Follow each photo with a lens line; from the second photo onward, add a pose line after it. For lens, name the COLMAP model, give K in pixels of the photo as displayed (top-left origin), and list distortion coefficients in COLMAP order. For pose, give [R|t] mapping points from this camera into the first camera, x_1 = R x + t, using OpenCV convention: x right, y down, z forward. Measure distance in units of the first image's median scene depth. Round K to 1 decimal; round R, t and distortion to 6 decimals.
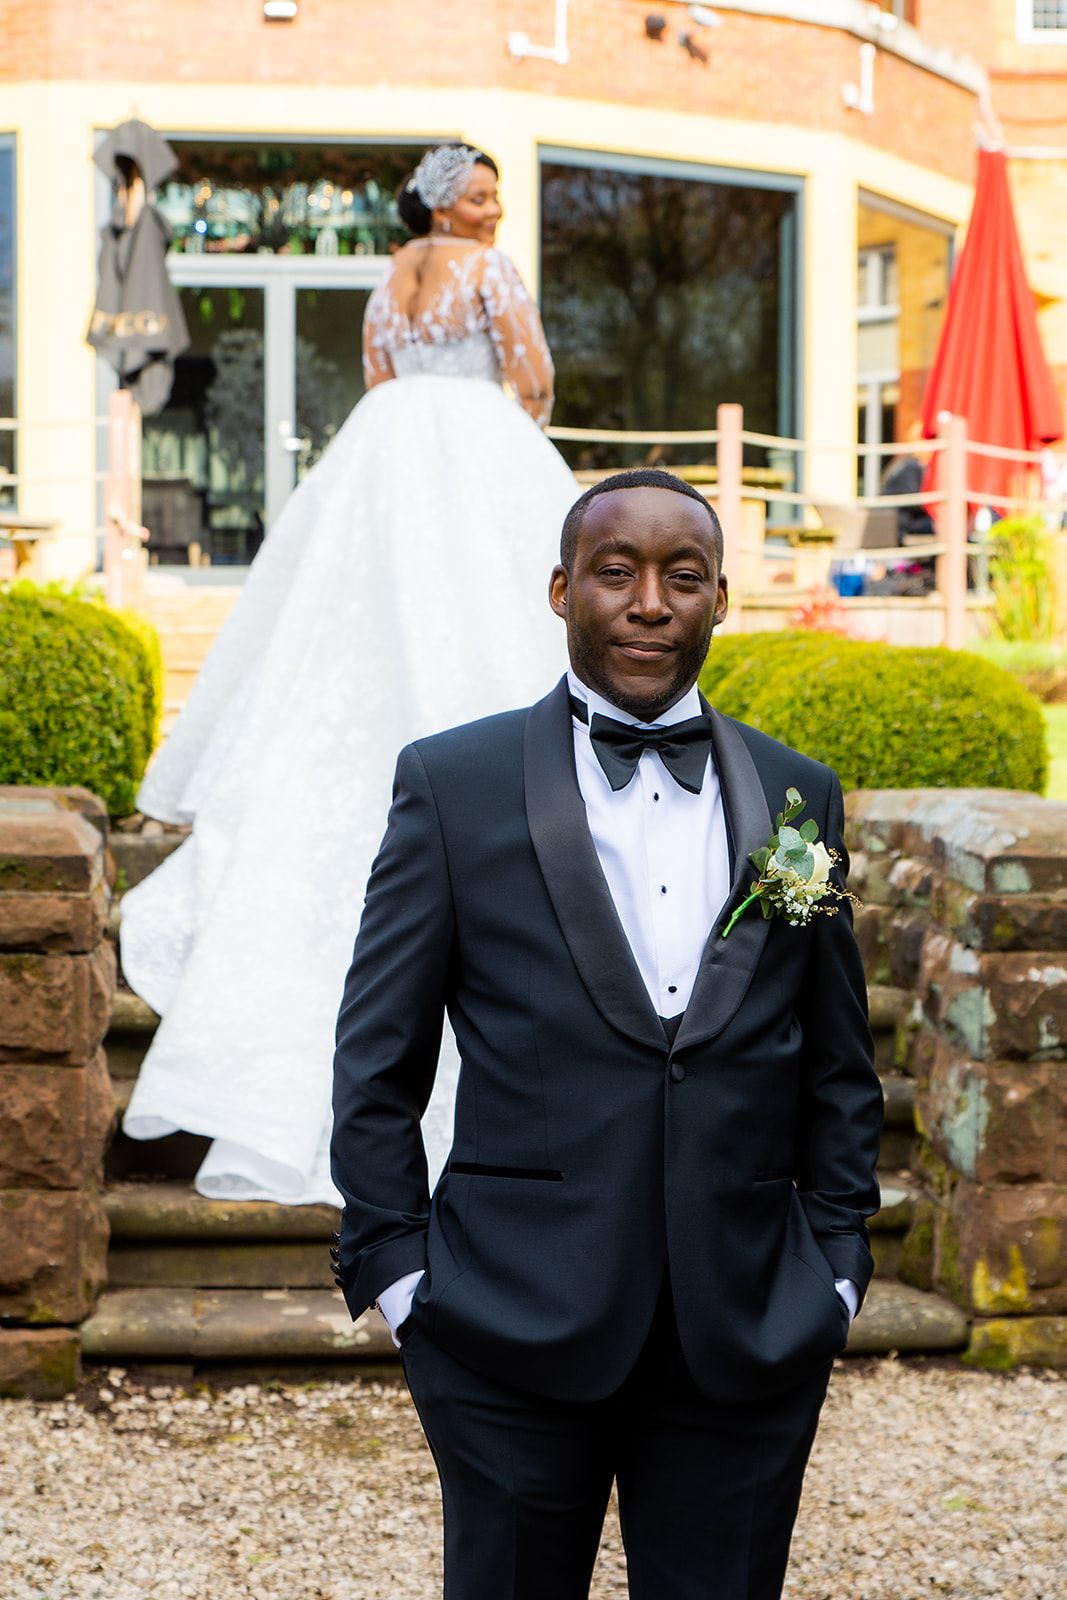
lens RADIAL K [[3298.7, 0, 530.3], [0, 3298.7, 802.2], [0, 0, 1]] dist [0.046828, 0.000000]
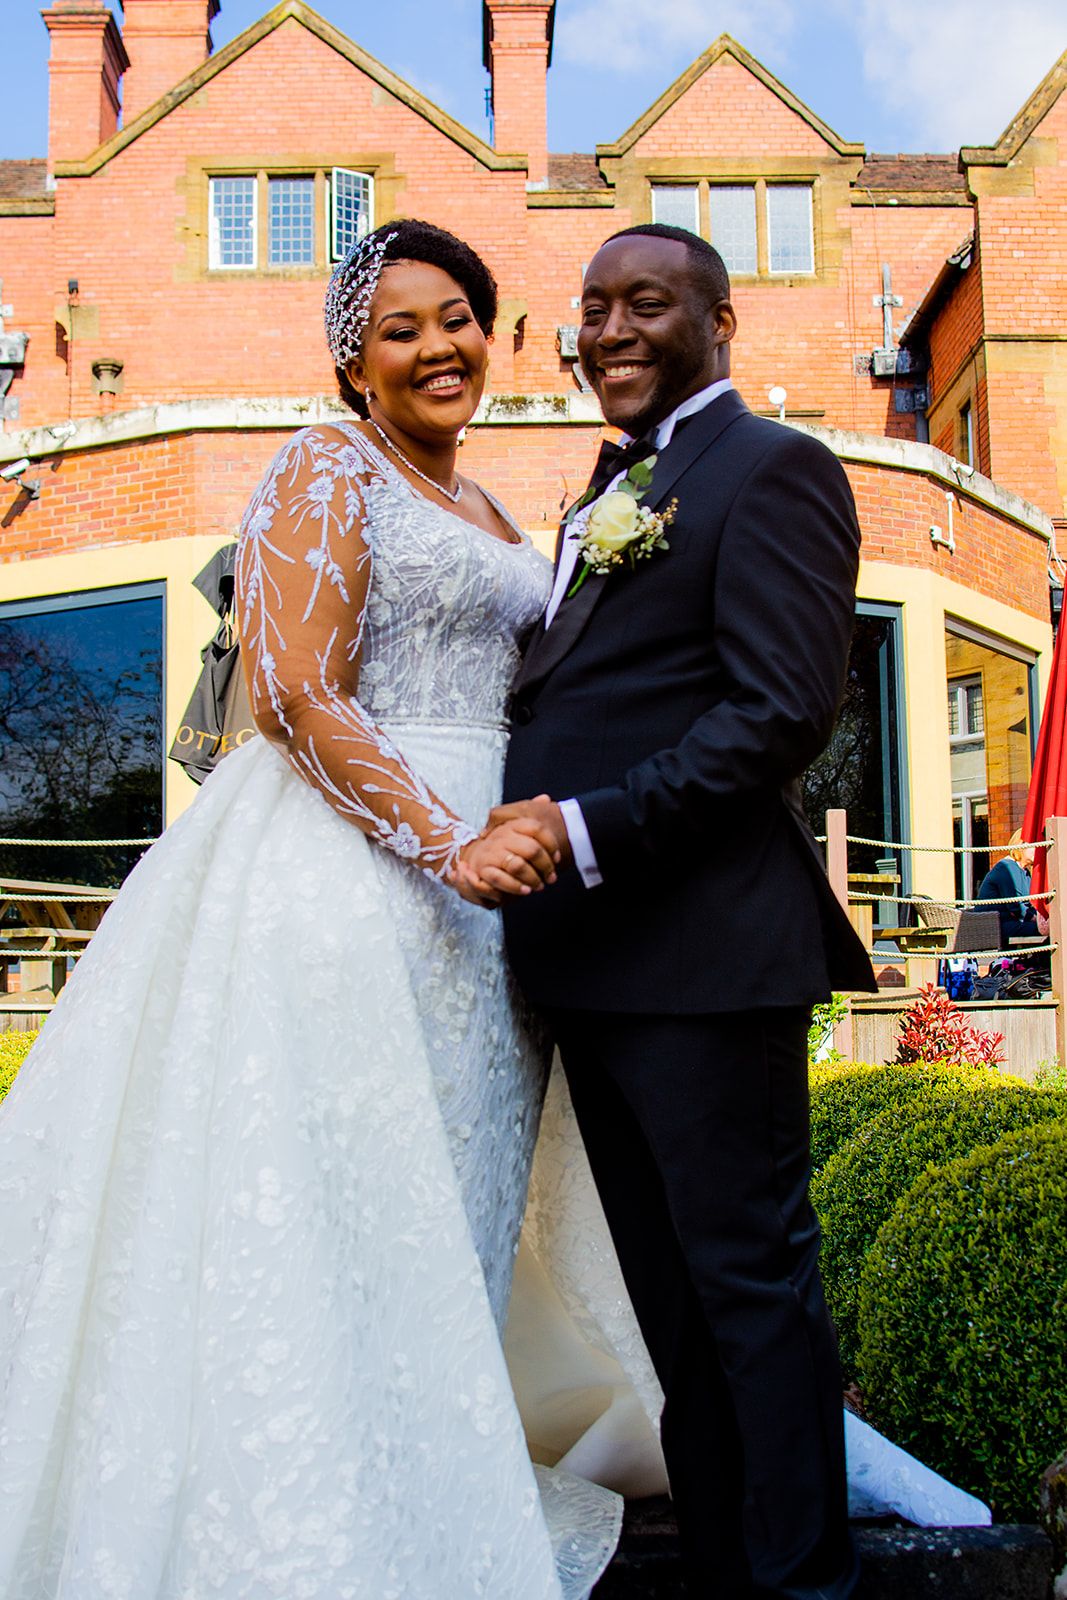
lens RADIAL K [[2286.8, 0, 533.8], [0, 2286.8, 790.4], [0, 0, 1]] dist [-0.165535, 0.000000]
pose [[0.997045, -0.025205, -0.072562, 0.019578], [0.014207, 0.988846, -0.148264, -0.024782], [0.075489, 0.146795, 0.986282, 0.311128]]
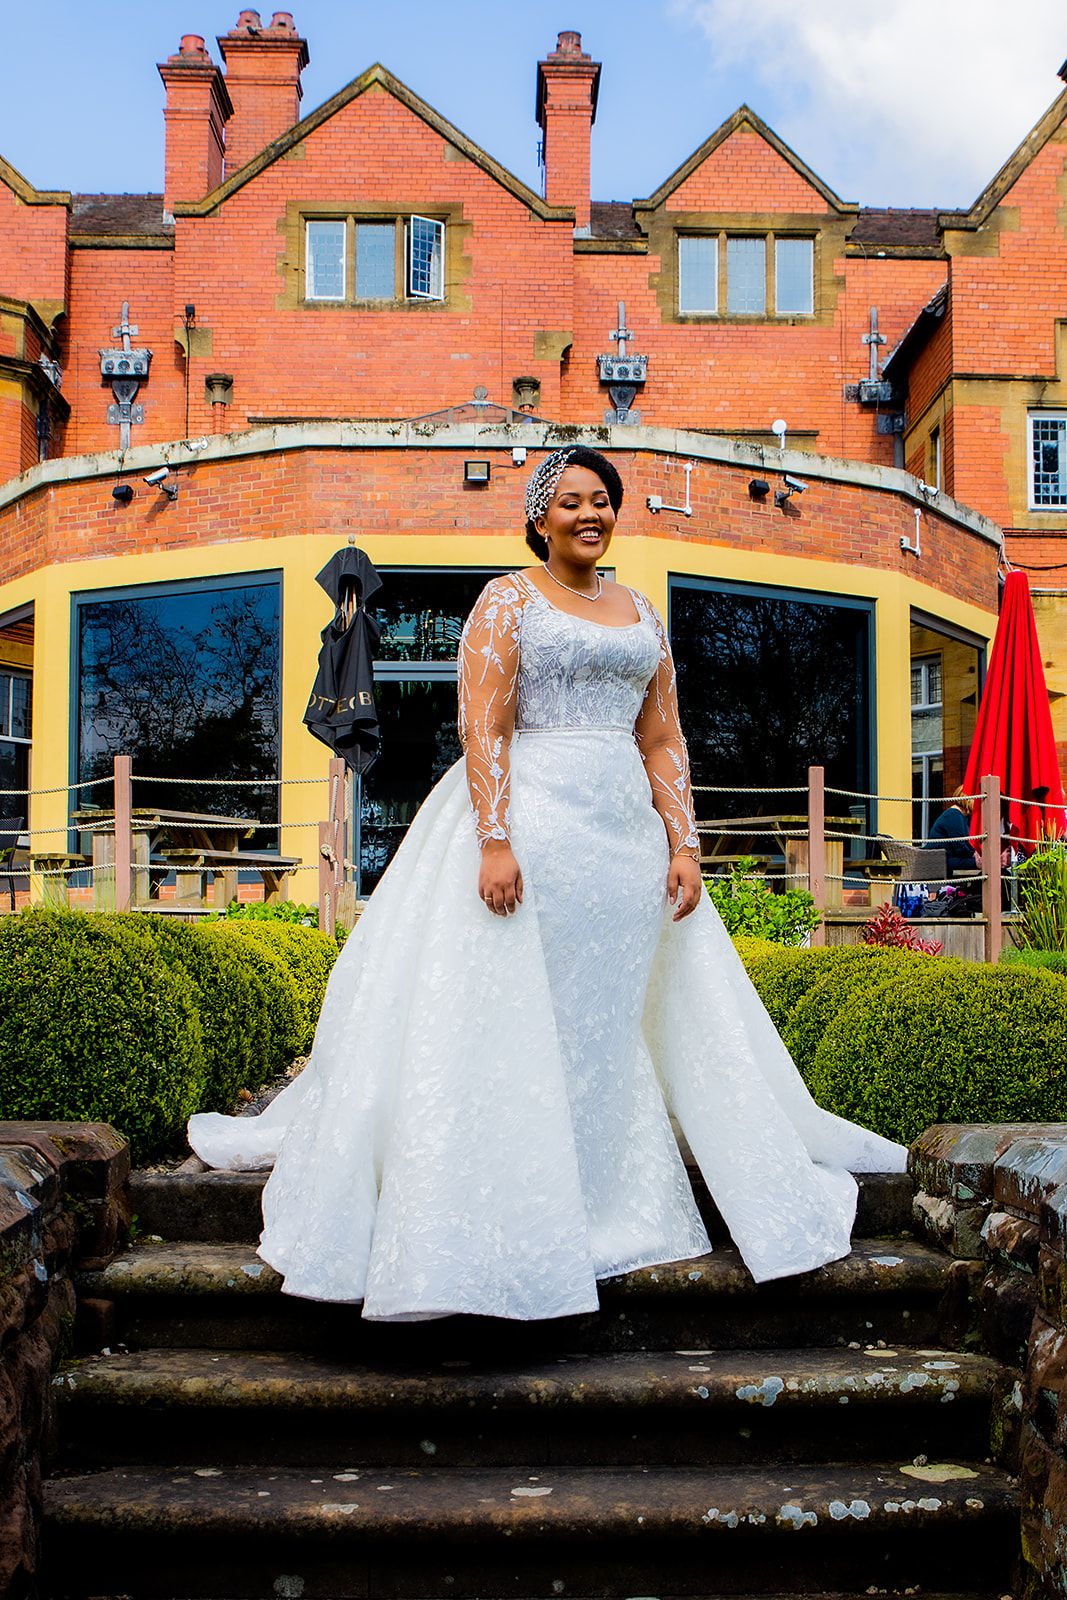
lens RADIAL K [[2074.9, 0, 621.4], [0, 2074.9, 882.8], [0, 0, 1]] dist [-0.085032, 0.000000]
pose [[0.999250, -0.003843, -0.038538, 0.015654], [0.000828, 0.996958, -0.077938, -0.012535], [0.038720, 0.077848, 0.996213, 0.199586]]
